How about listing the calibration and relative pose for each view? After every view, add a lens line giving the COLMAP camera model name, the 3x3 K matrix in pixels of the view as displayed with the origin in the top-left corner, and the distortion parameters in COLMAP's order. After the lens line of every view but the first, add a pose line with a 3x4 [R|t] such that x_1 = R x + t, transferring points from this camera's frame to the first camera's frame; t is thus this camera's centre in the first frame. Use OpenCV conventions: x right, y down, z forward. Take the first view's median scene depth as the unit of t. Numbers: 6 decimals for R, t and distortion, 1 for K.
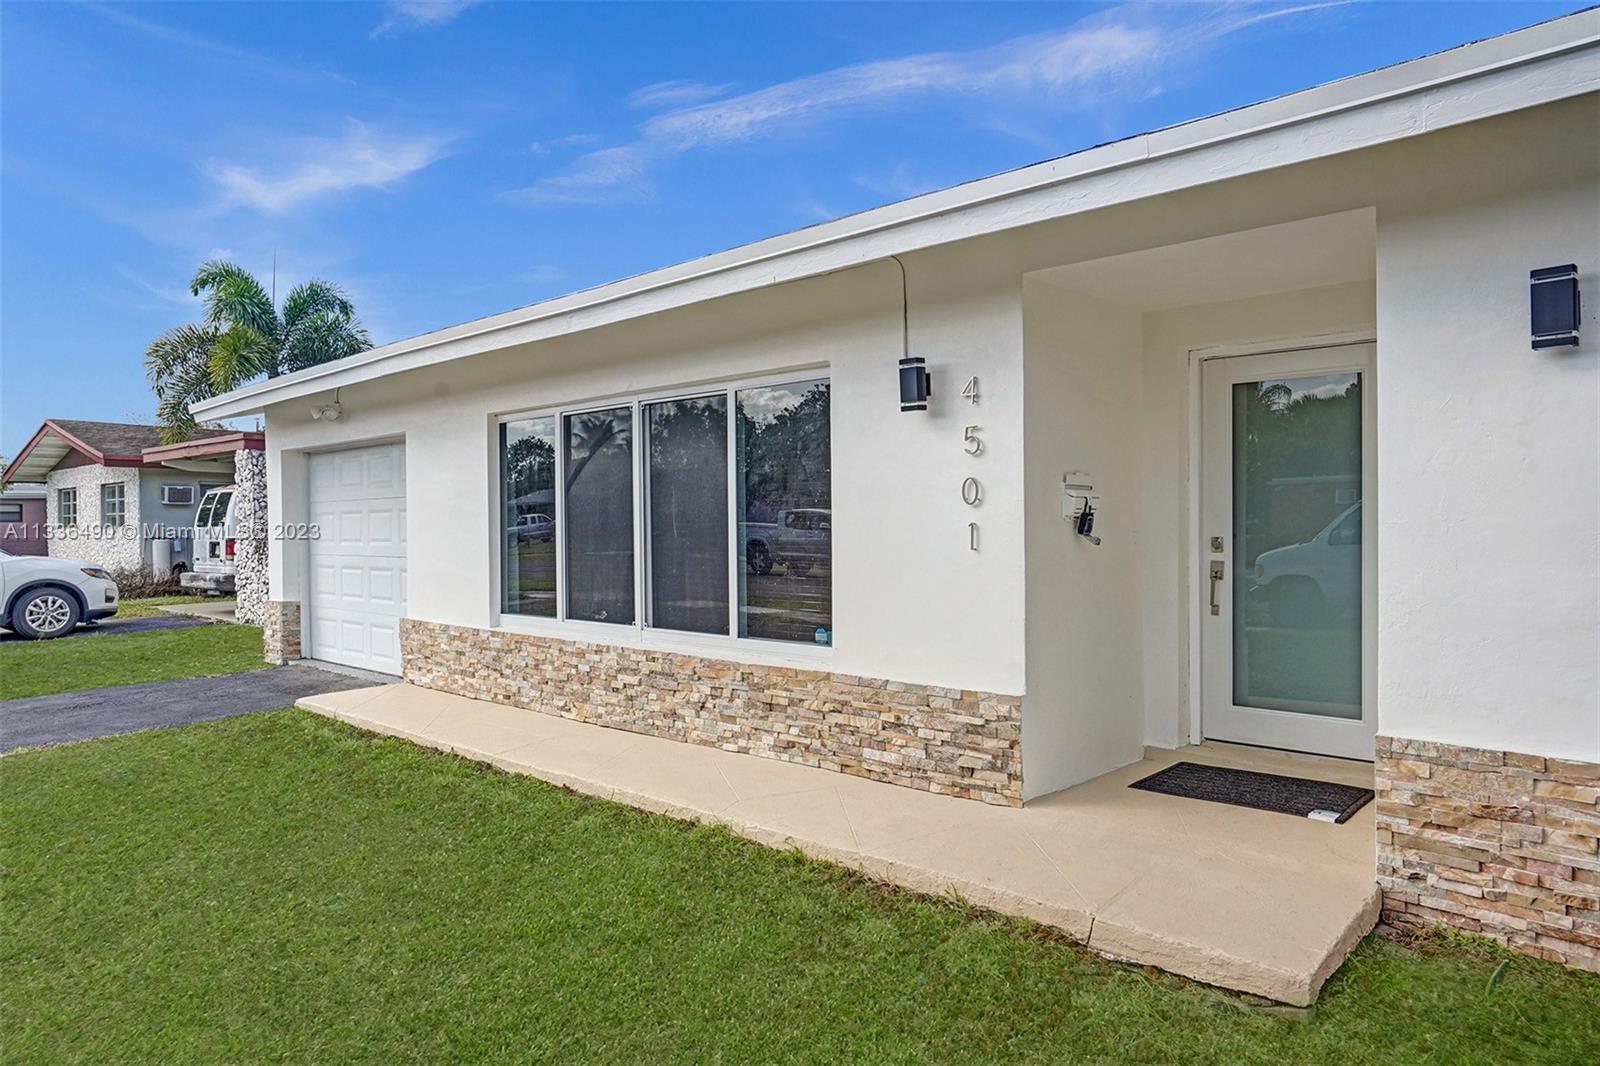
lens RADIAL K [[1009.9, 0, 800.0], [0, 1009.9, 533.0], [0, 0, 1]] dist [-0.023920, 0.045133]
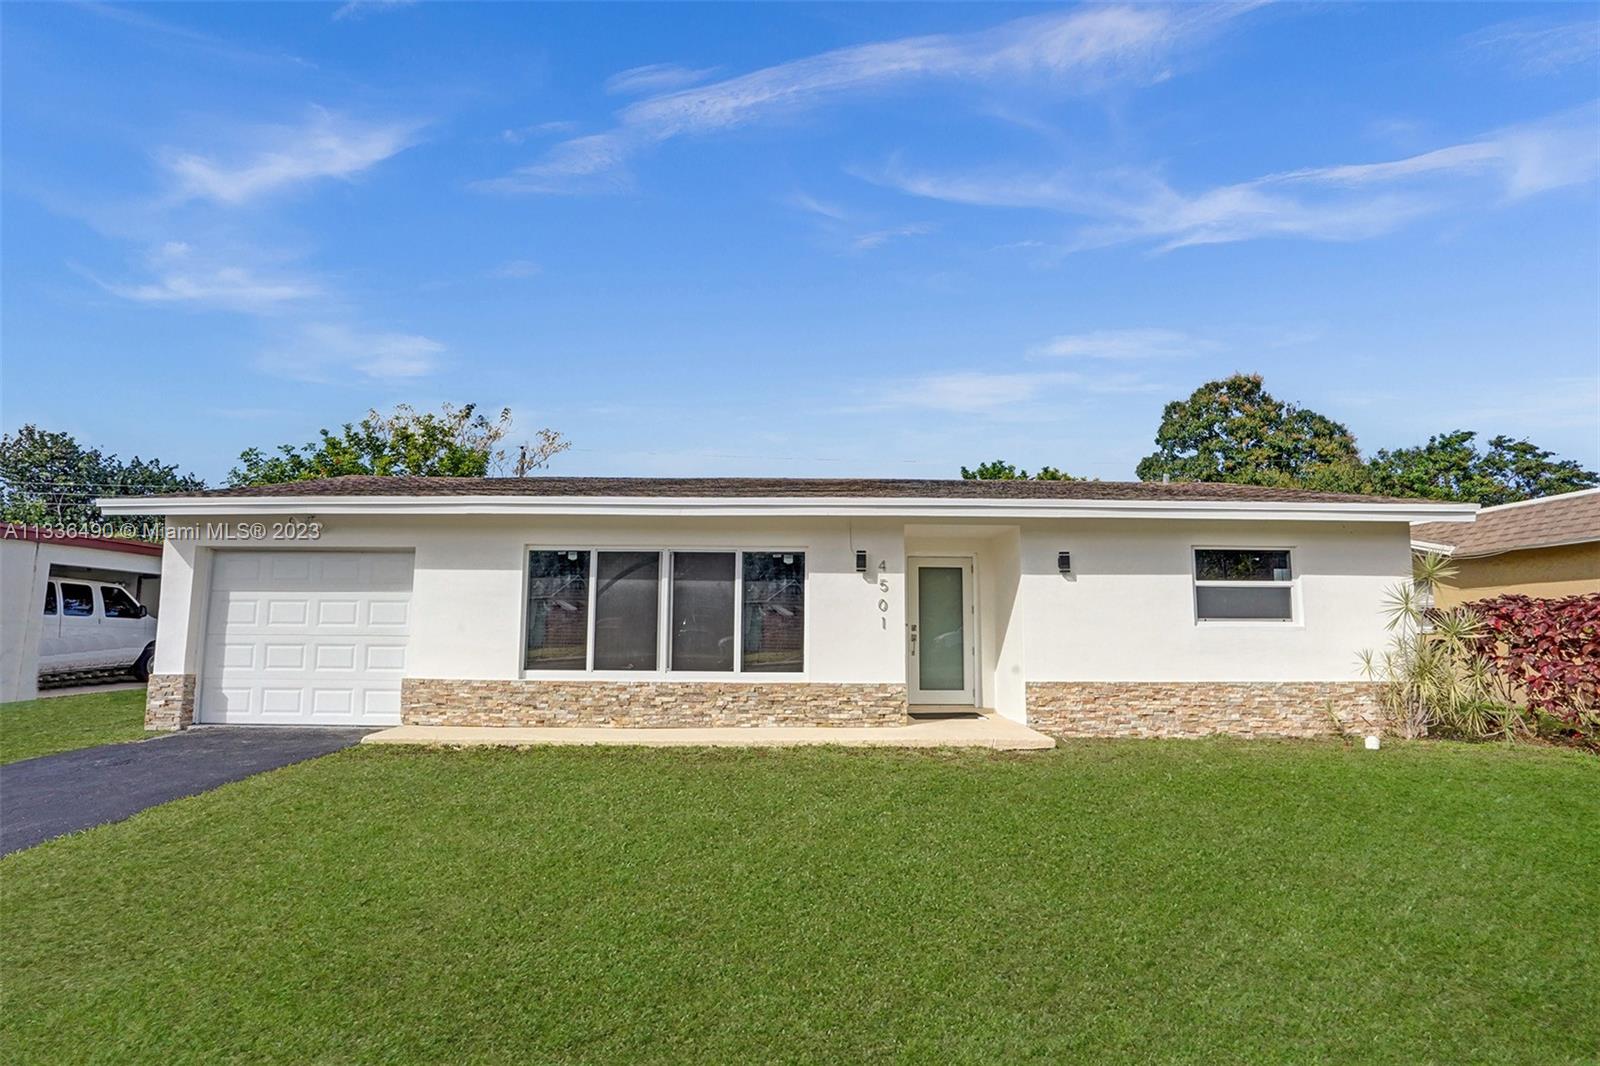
lens RADIAL K [[765.1, 0, 792.4], [0, 765.1, 532.4], [0, 0, 1]] dist [-0.056583, 0.025220]
pose [[0.738297, 0.096525, 0.667533, -0.986309], [-0.004666, 0.990414, -0.138054, 0.034634], [-0.674459, 0.098810, 0.731670, -0.215917]]
